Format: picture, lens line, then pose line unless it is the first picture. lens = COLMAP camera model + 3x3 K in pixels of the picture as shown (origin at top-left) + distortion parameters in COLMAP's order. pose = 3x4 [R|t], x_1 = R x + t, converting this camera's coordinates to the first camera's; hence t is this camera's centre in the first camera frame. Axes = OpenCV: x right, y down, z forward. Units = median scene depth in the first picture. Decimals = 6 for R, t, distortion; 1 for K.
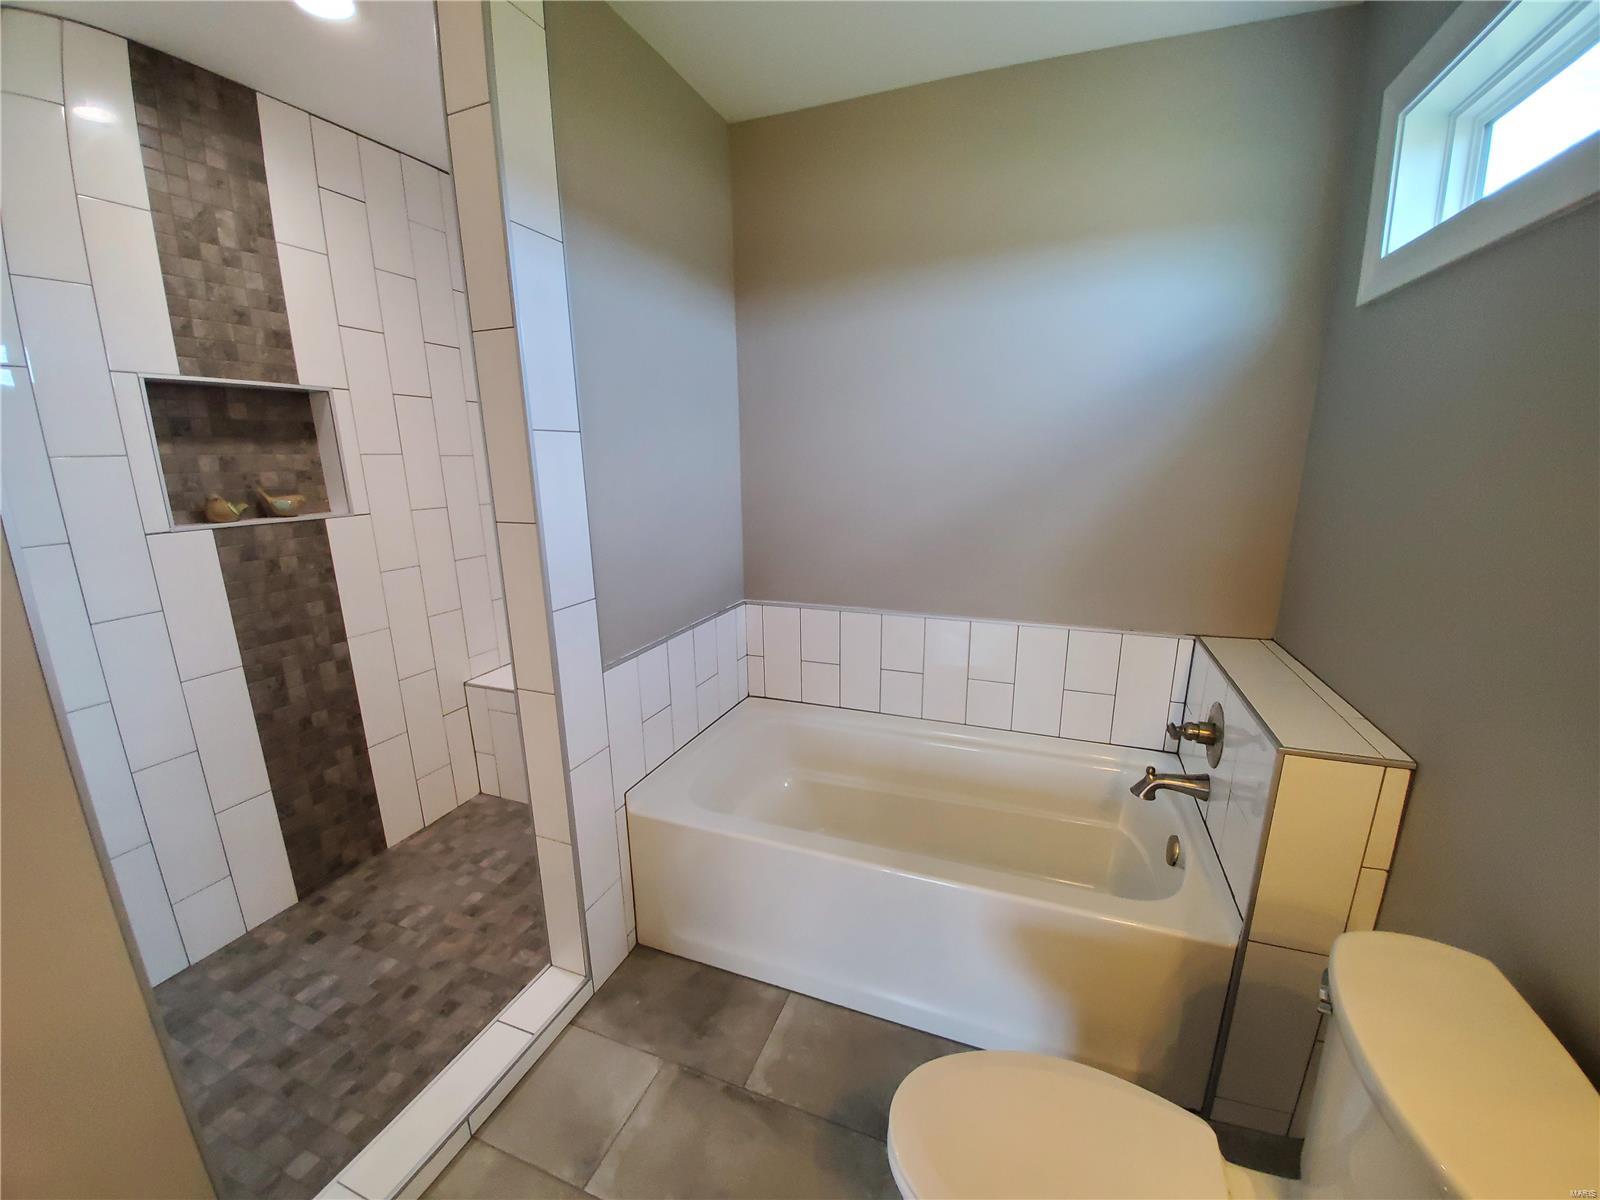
lens RADIAL K [[629.1, 0, 805.3], [0, 629.1, 607.7], [0, 0, 1]] dist [0.006540, -0.014739]
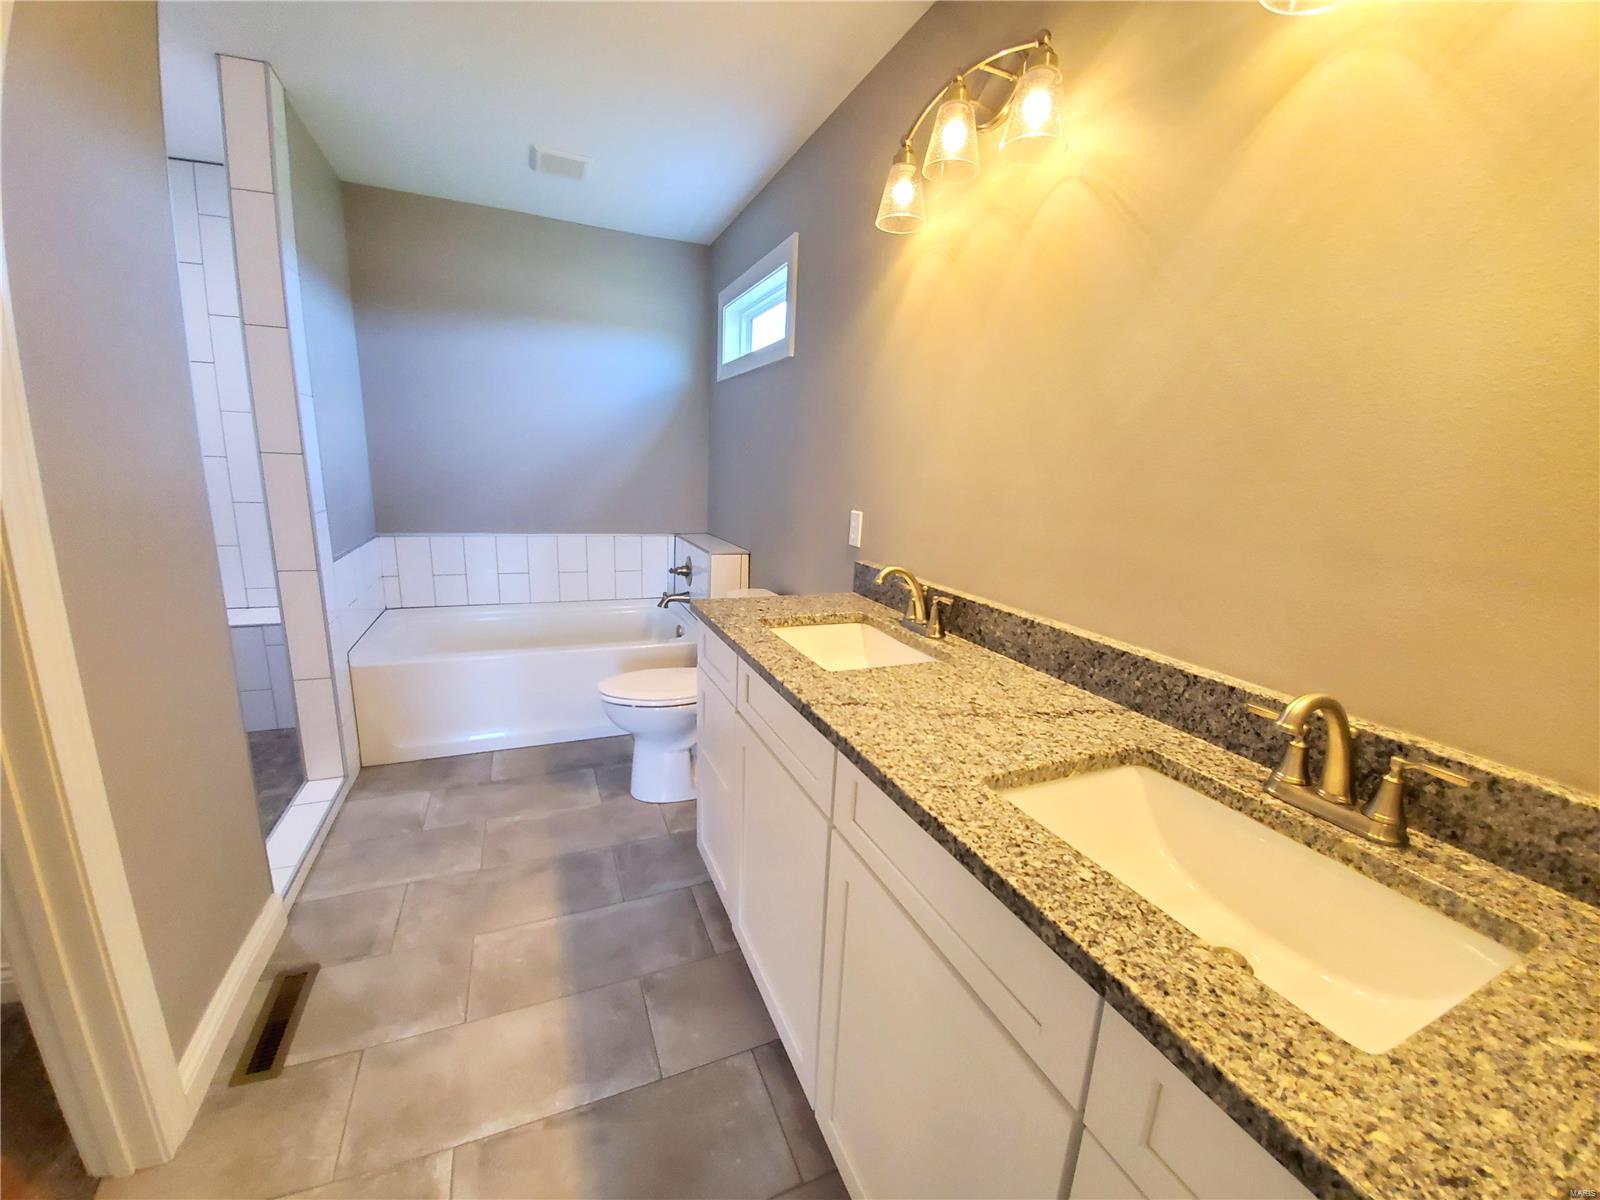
lens RADIAL K [[629.1, 0, 805.3], [0, 629.1, 607.7], [0, 0, 1]] dist [0.006540, -0.014739]
pose [[0.711106, -0.115641, 0.693510, -0.572872], [0.112982, 0.992357, 0.049624, 0.258889], [-0.693948, 0.043067, 0.718736, -0.819186]]
